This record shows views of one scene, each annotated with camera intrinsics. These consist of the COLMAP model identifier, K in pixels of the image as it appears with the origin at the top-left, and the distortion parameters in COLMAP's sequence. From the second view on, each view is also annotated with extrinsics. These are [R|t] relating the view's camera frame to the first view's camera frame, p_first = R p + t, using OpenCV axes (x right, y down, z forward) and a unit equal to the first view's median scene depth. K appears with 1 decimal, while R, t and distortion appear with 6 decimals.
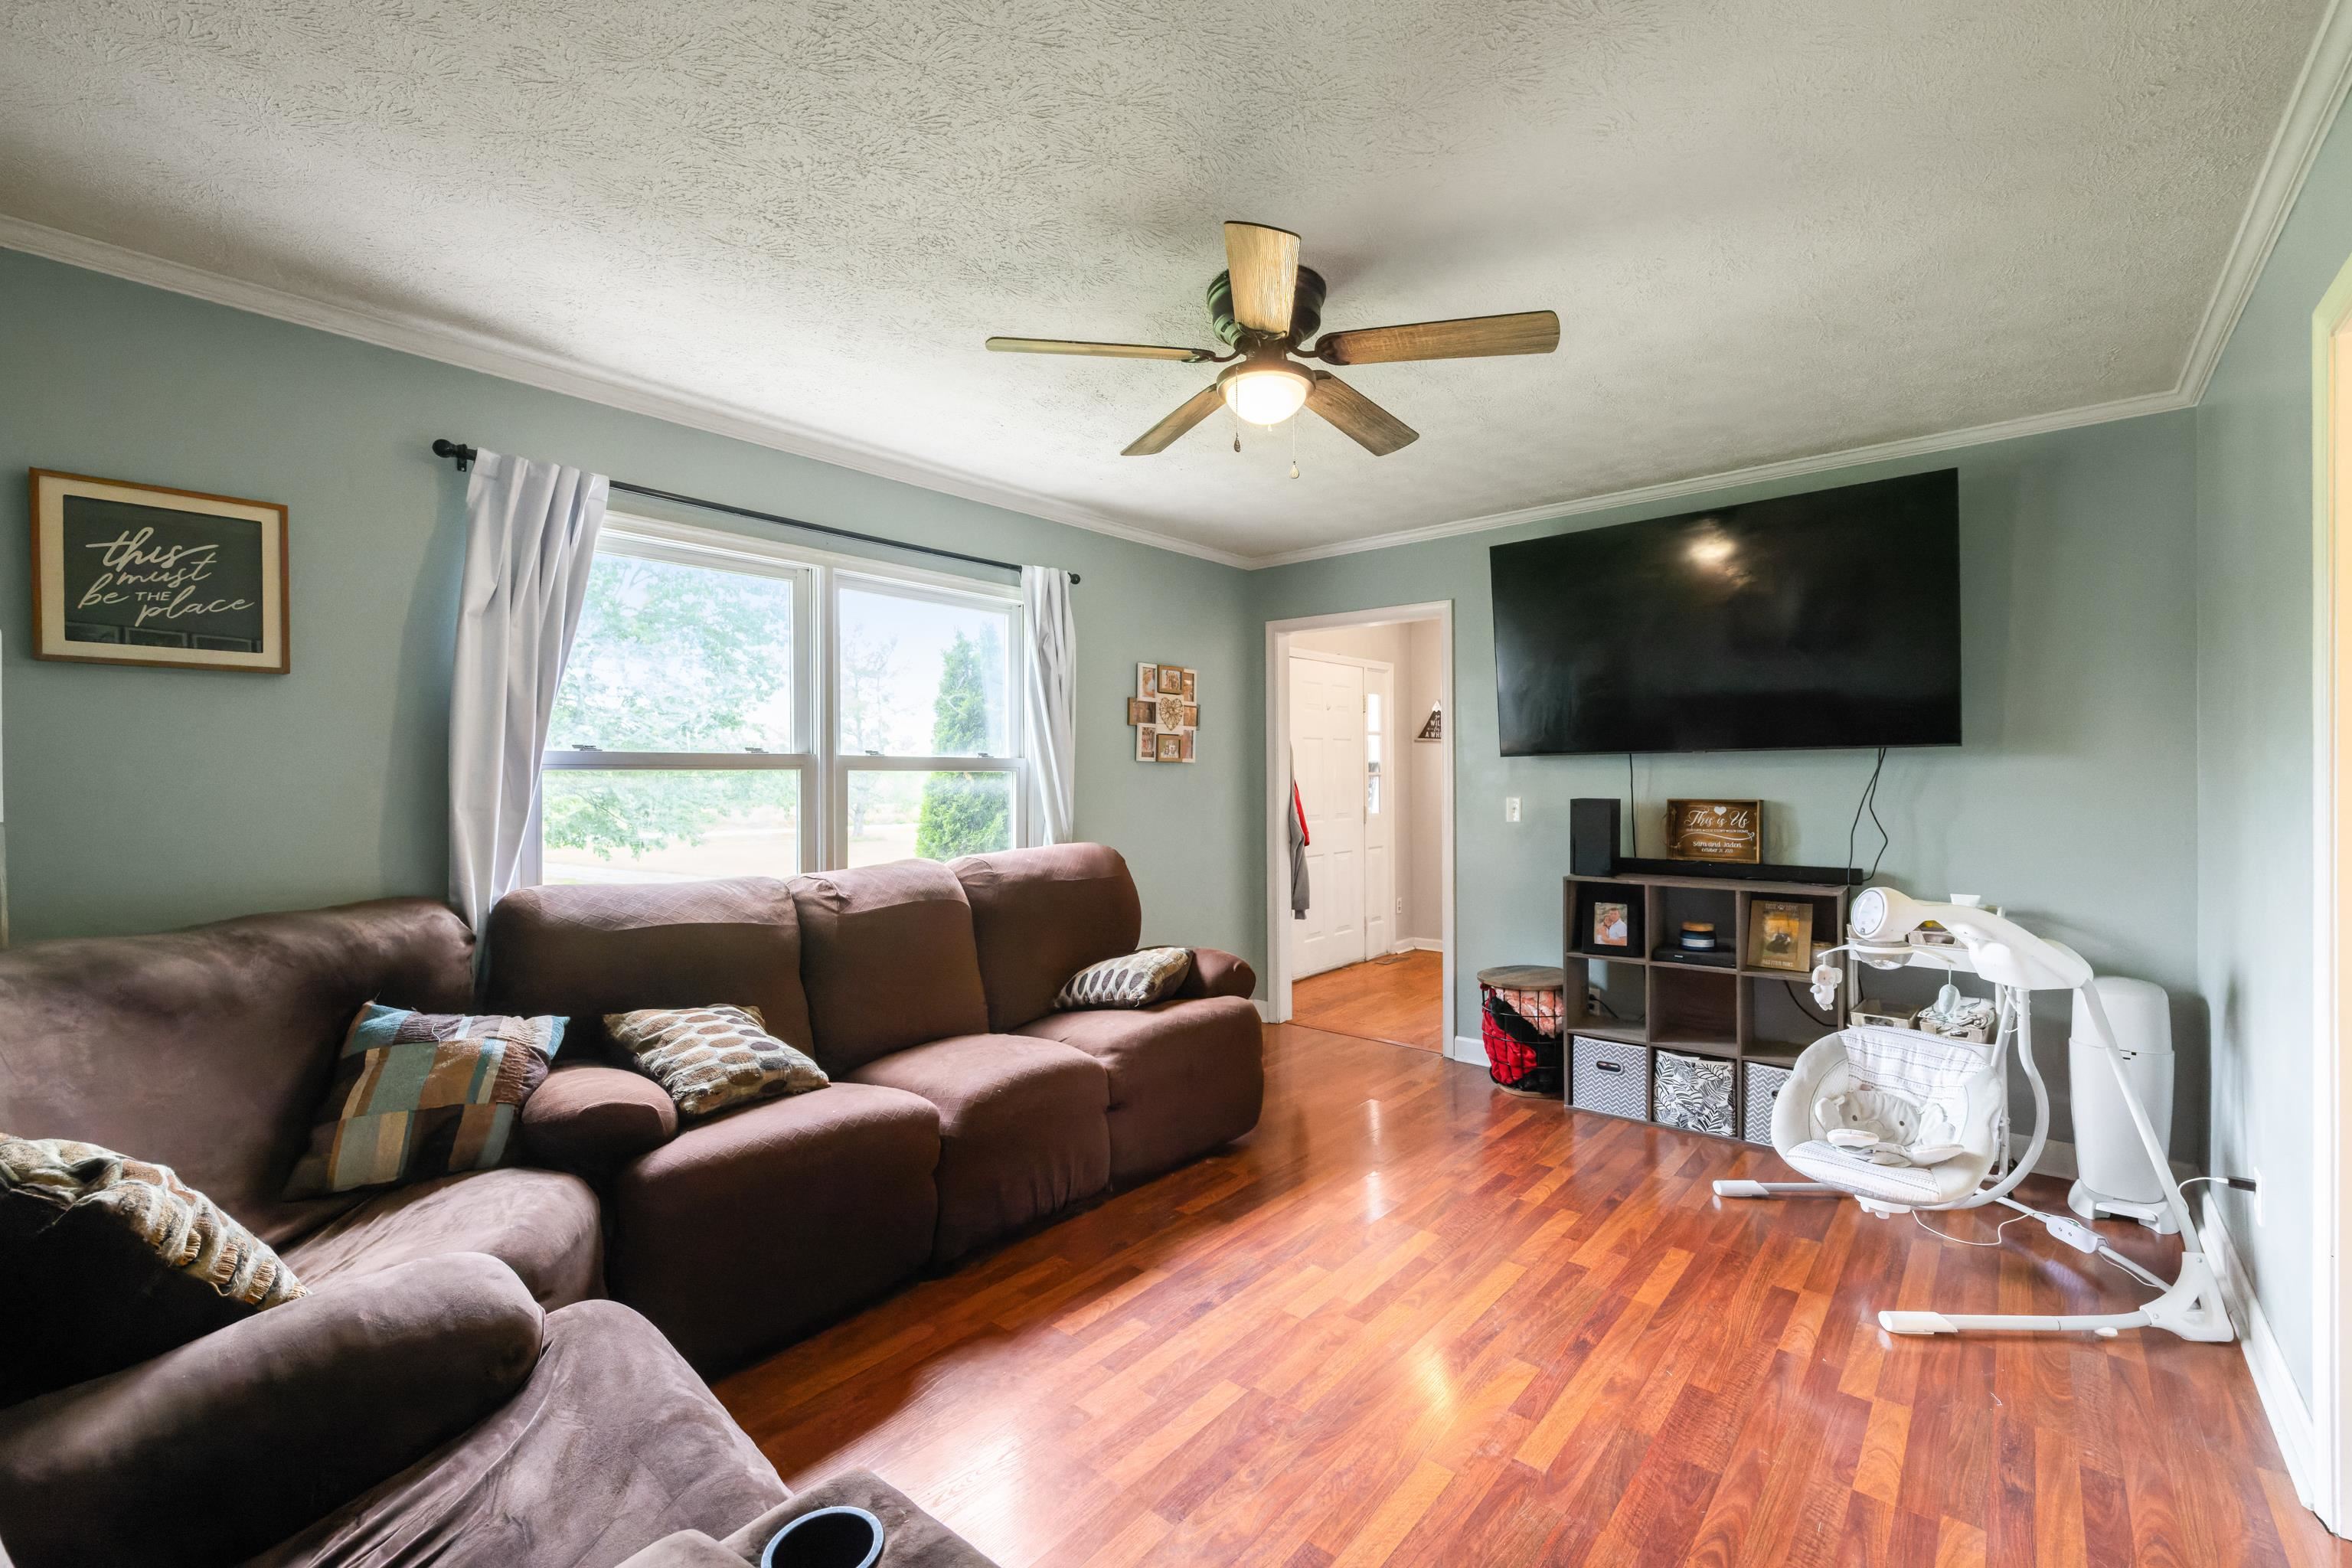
lens RADIAL K [[996.6, 0, 1179.4], [0, 996.6, 796.6], [0, 0, 1]] dist [0.001357, -0.000105]
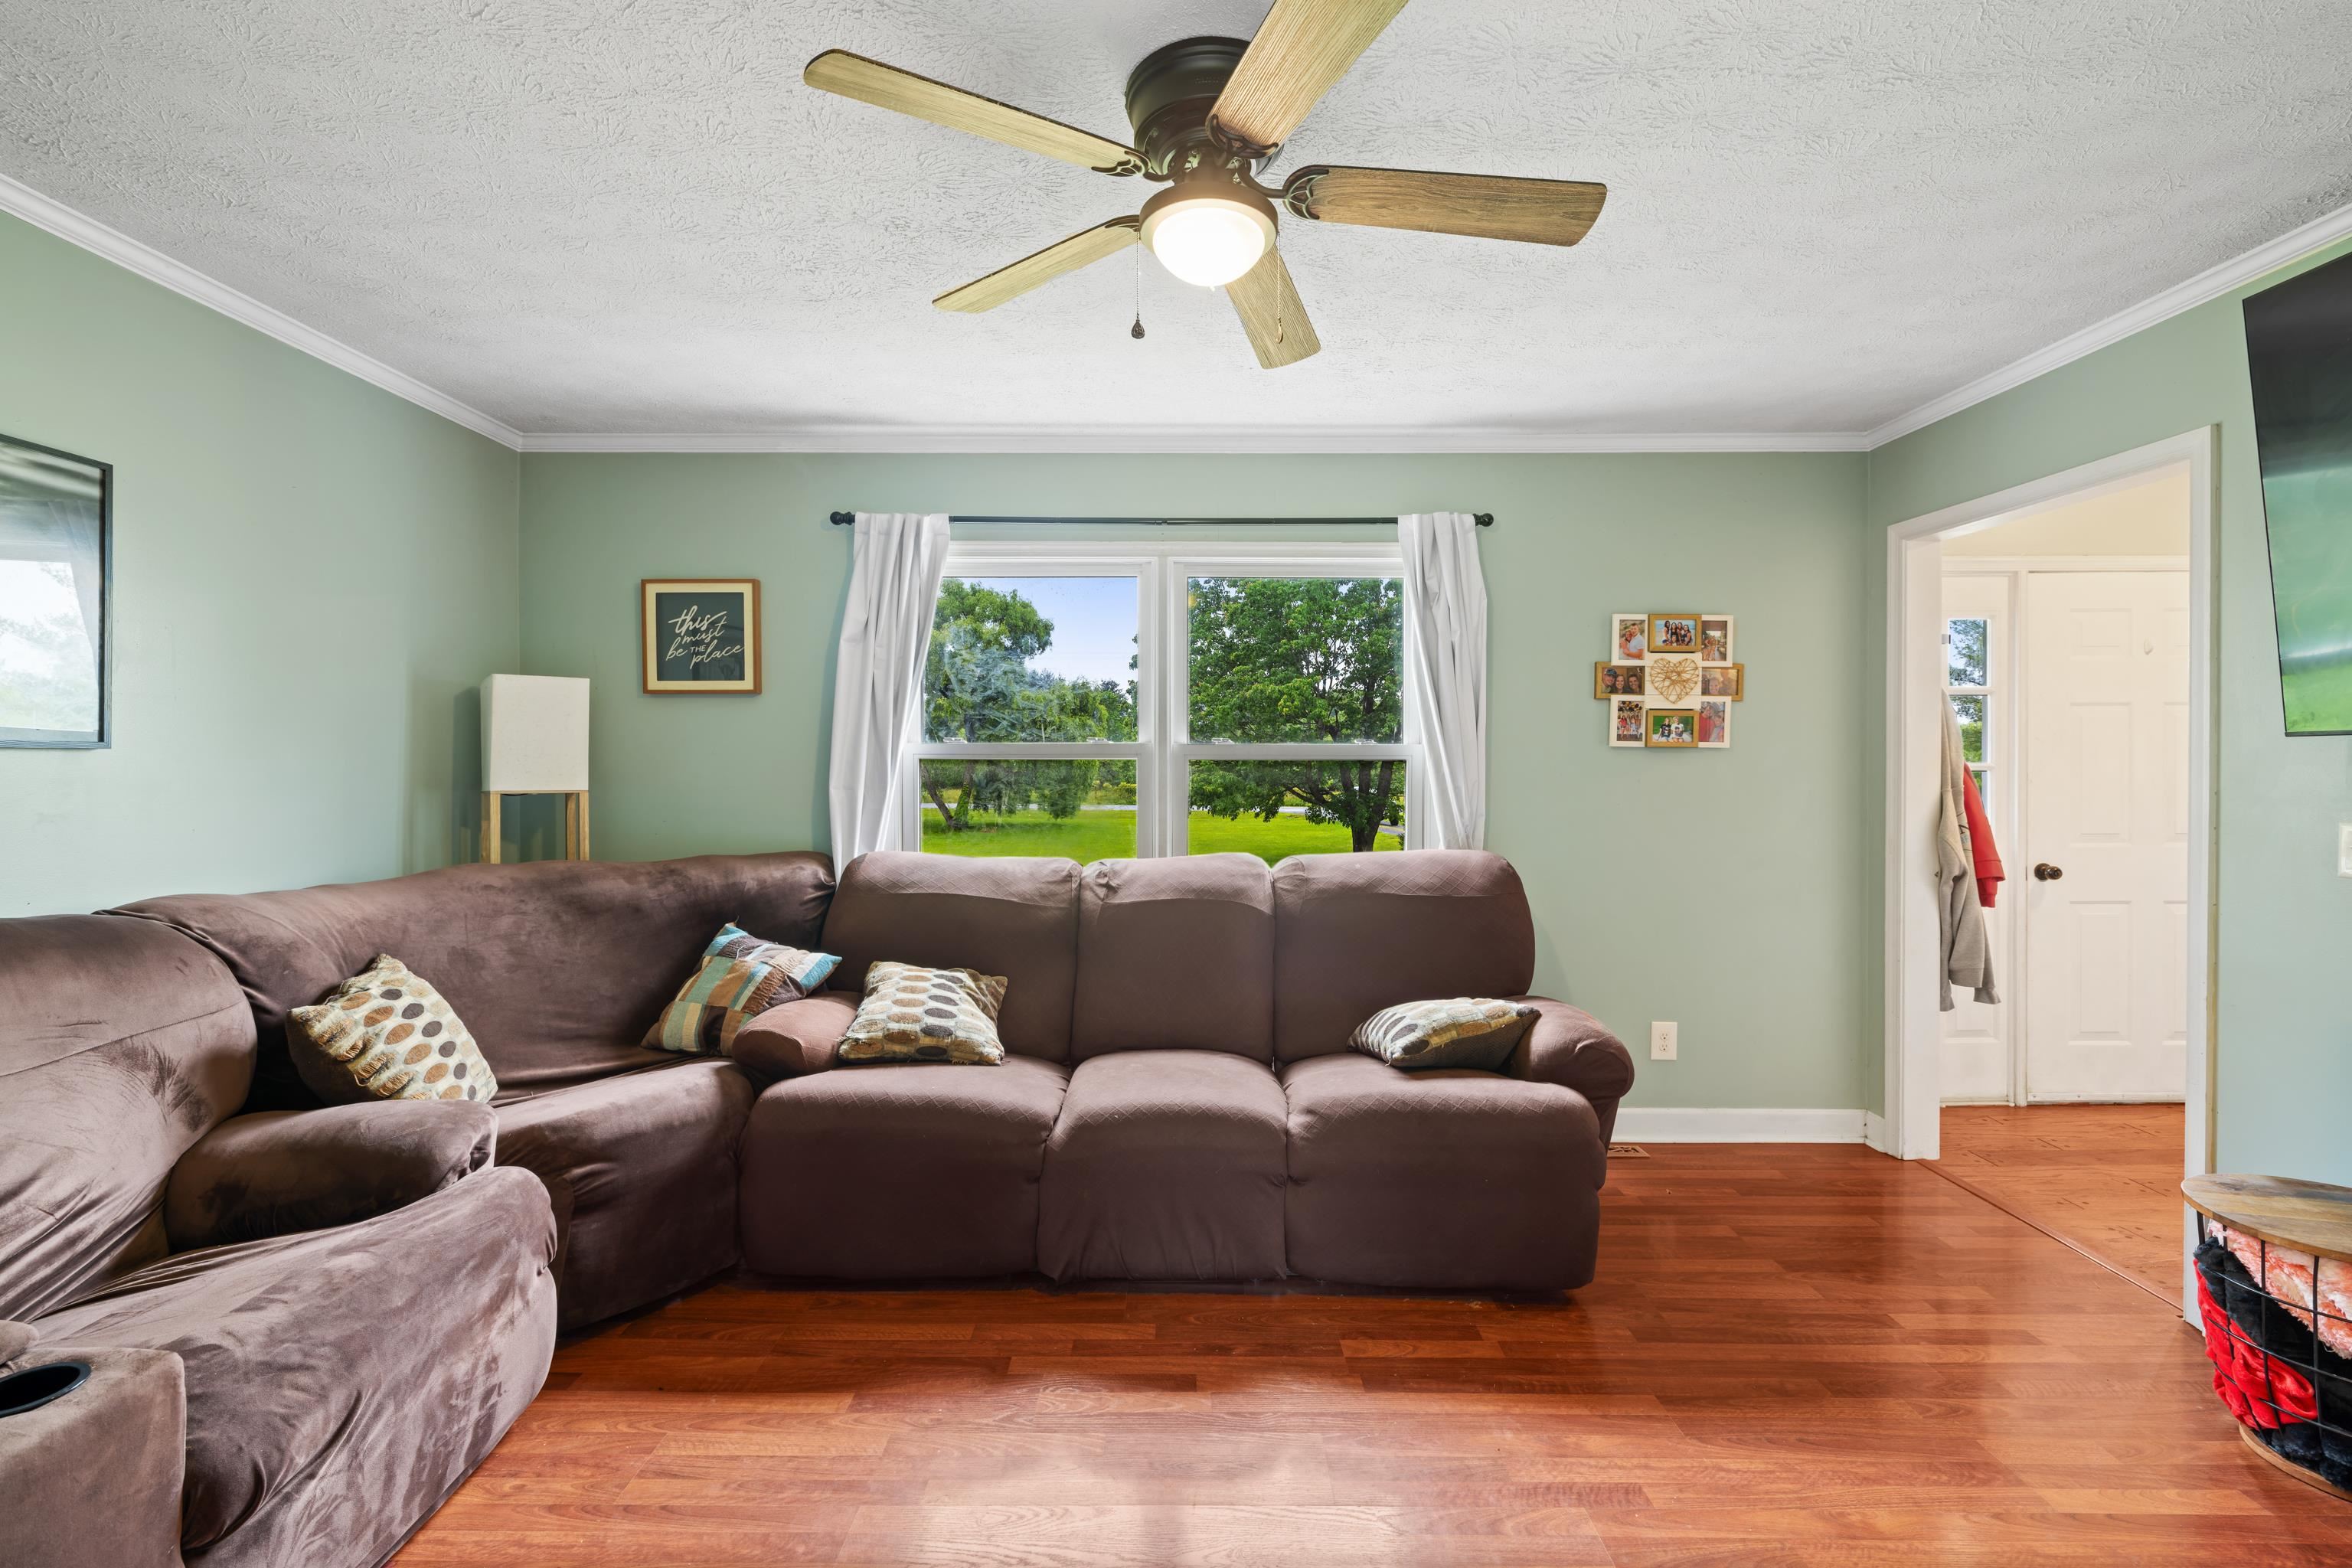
lens RADIAL K [[986.0, 0, 1176.0], [0, 986.0, 784.0], [0, 0, 1]] dist [-0.002648, 0.000056]
pose [[0.642807, 0.025858, -0.765591, 0.540393], [-0.019967, 0.999656, 0.016999, -0.023433], [0.765768, 0.004359, 0.643103, 0.472652]]
